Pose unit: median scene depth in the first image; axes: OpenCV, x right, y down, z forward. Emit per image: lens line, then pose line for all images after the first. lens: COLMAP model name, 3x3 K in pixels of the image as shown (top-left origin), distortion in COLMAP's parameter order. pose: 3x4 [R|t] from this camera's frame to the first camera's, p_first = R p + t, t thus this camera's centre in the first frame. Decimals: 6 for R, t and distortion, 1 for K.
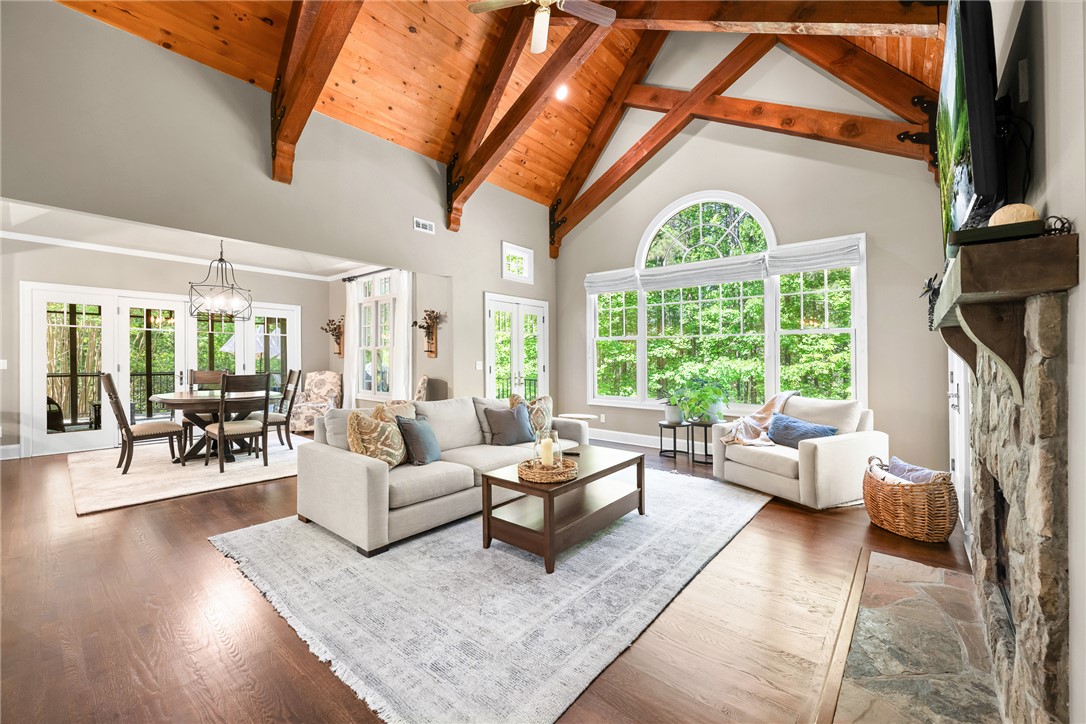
lens RADIAL K [[428.4, 0, 538.7], [0, 428.4, 363.5], [0, 0, 1]] dist [0.002575, 0.000385]
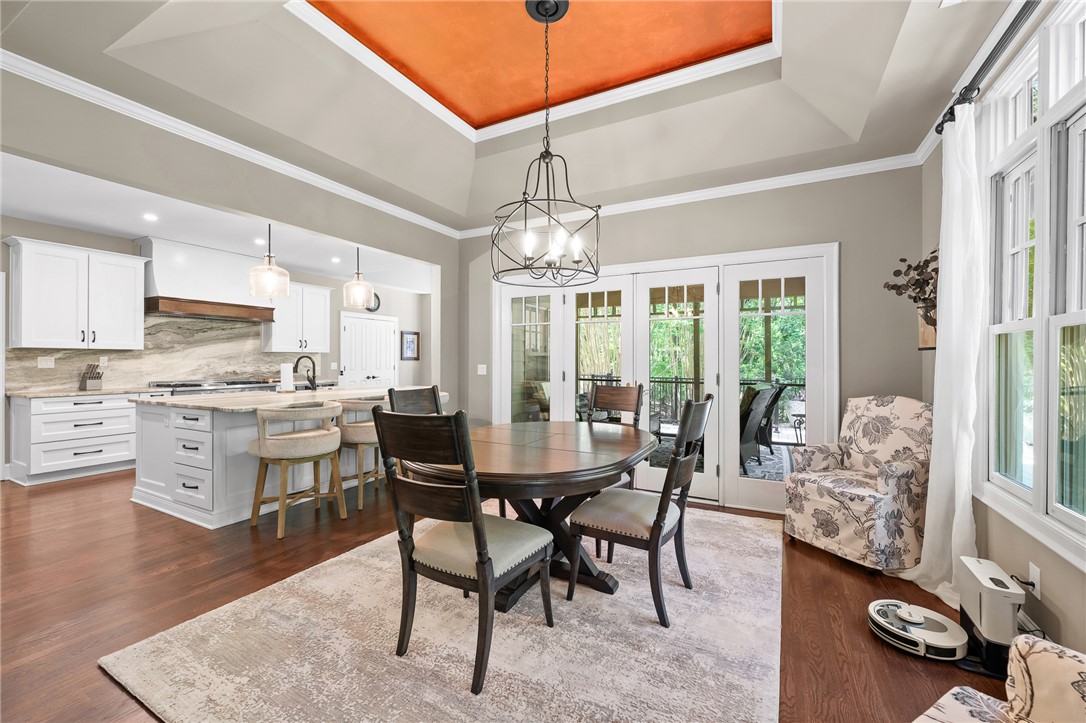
lens RADIAL K [[428.4, 0, 535.1], [0, 428.4, 362.5], [0, 0, 1]] dist [0.002575, 0.000385]
pose [[0.212770, 0.002386, -0.977099, -0.197127], [-0.008641, 0.999963, 0.000560, -0.010240], [0.977064, 0.008324, 0.212783, 0.617185]]
